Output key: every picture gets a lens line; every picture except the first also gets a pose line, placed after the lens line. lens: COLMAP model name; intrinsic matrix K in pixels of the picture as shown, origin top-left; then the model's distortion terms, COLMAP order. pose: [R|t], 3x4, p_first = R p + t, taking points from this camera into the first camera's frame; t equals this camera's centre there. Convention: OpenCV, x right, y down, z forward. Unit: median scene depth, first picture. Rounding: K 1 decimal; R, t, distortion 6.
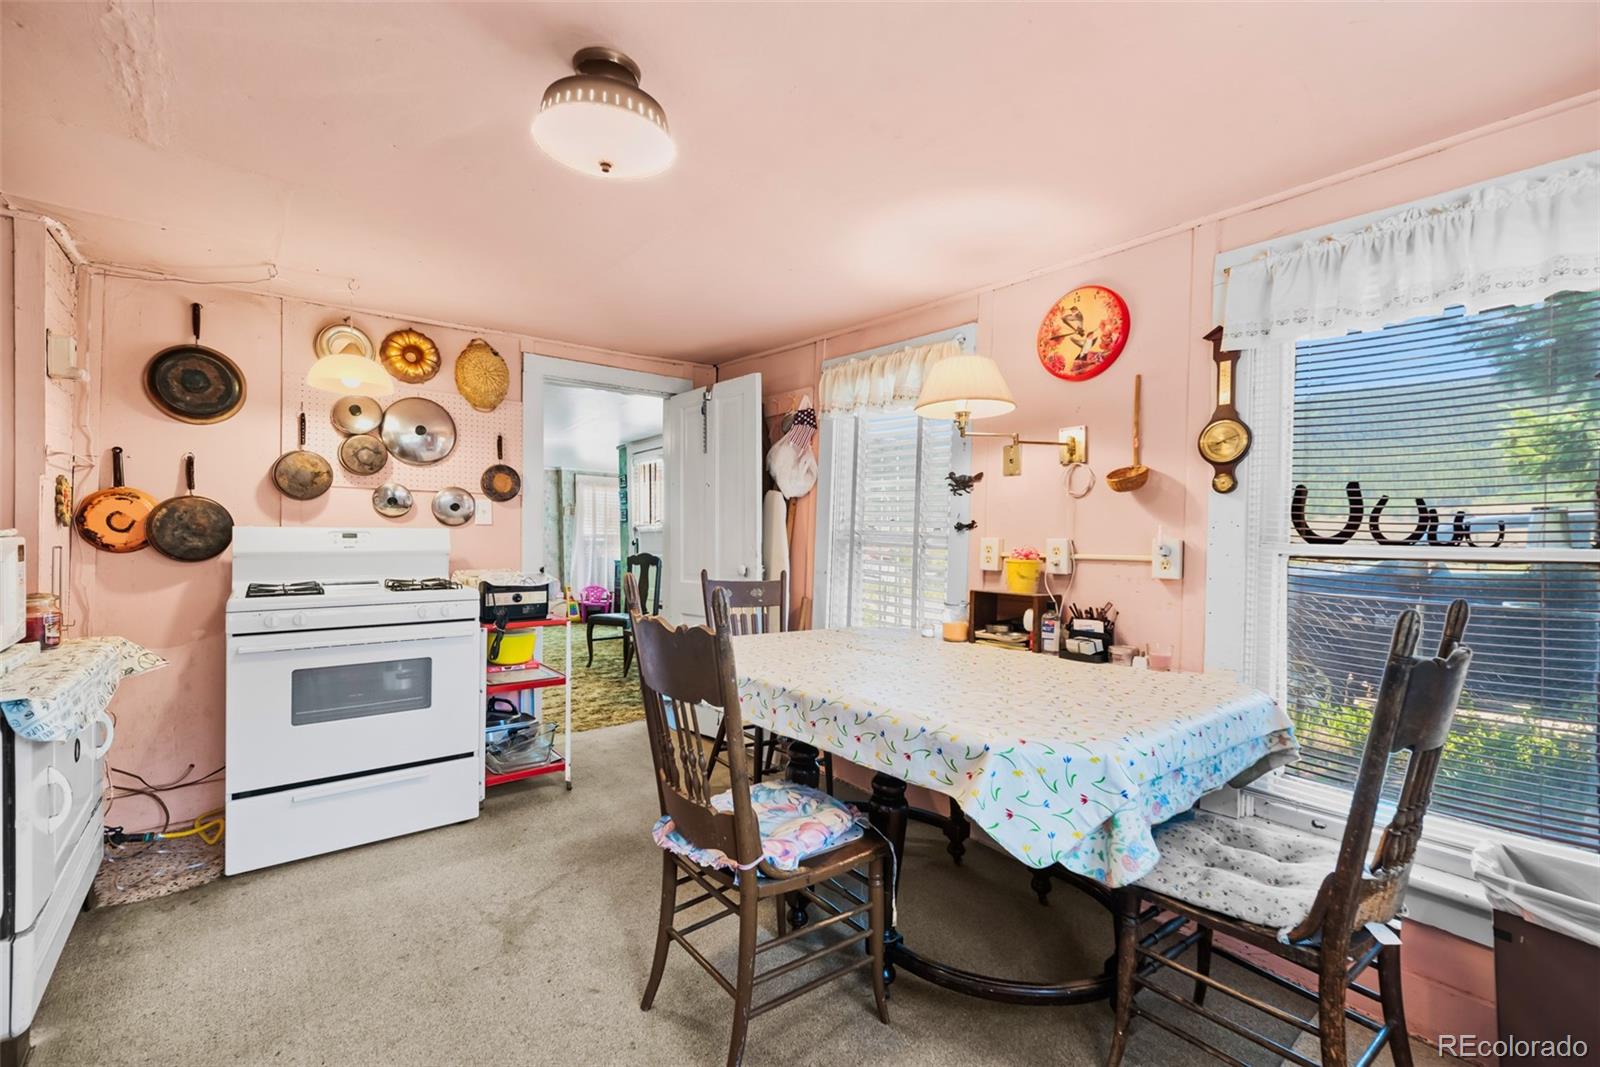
lens RADIAL K [[689.2, 0, 796.9], [0, 689.2, 535.3], [0, 0, 1]] dist [0.009129, 0.000293]
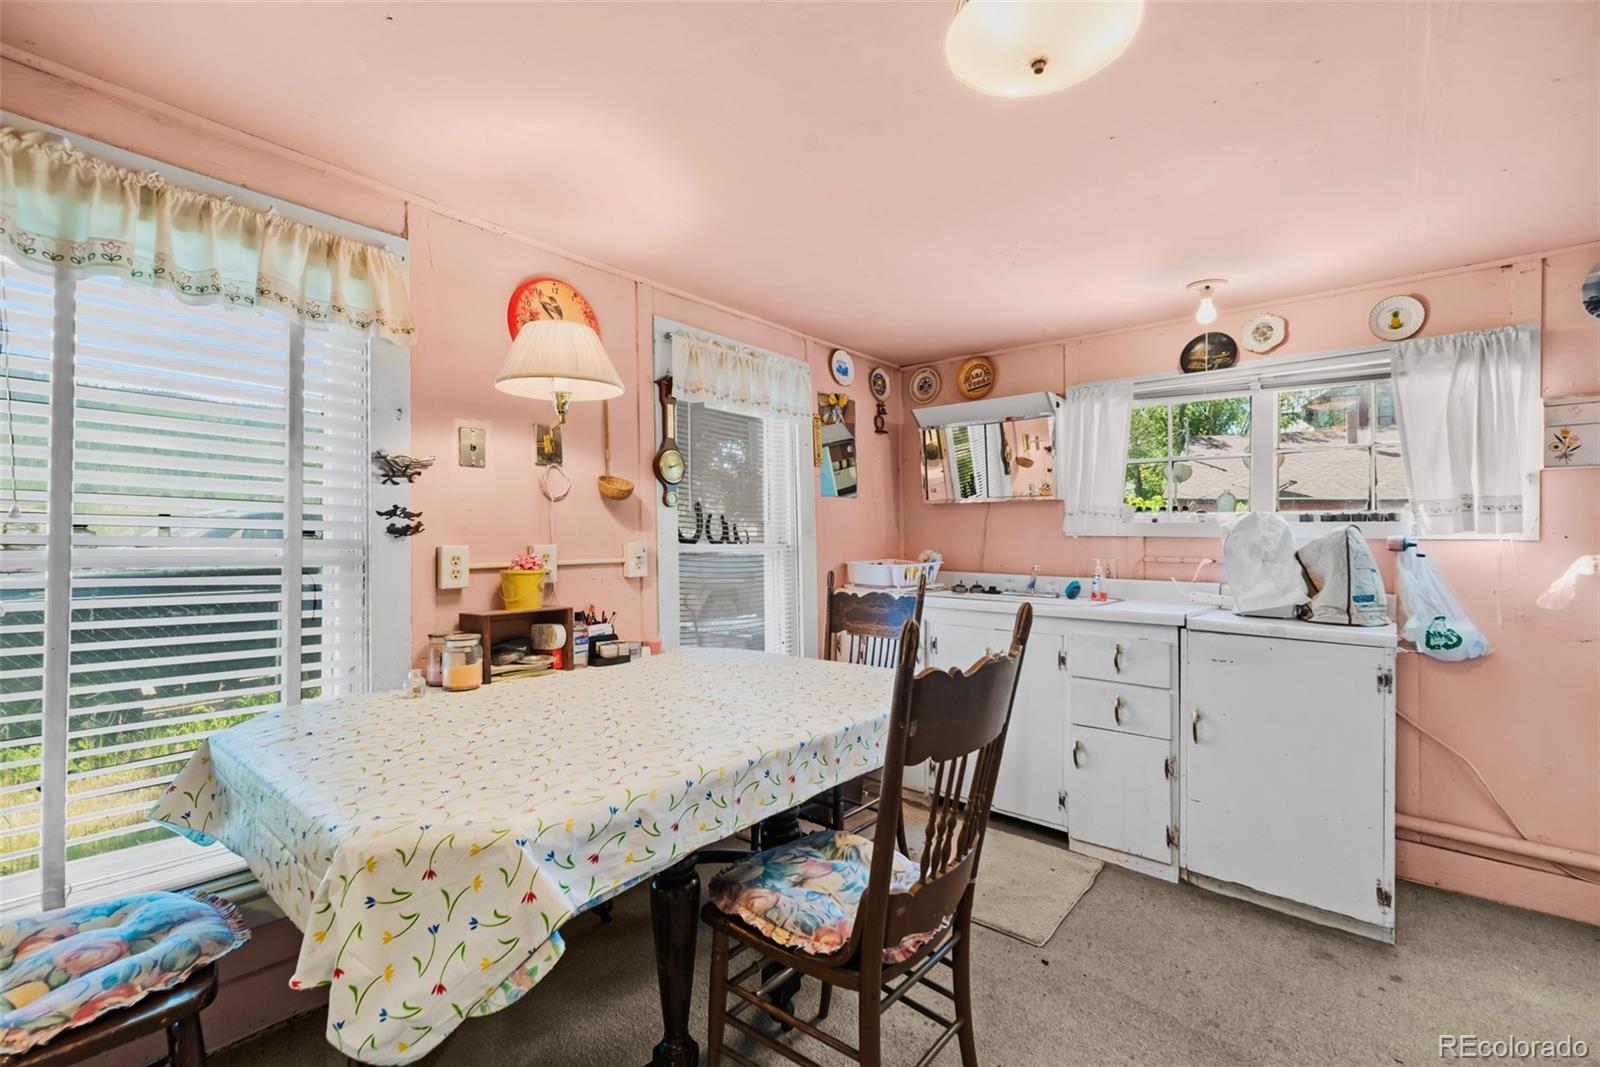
lens RADIAL K [[706.1, 0, 800.0], [0, 706.1, 533.5], [0, 0, 1]] dist [0.008318, 0.000504]
pose [[-0.180734, -0.017109, 0.983383, -0.682885], [-0.009057, 0.999835, 0.015730, -0.031582], [-0.983490, -0.006064, -0.180860, 0.946019]]
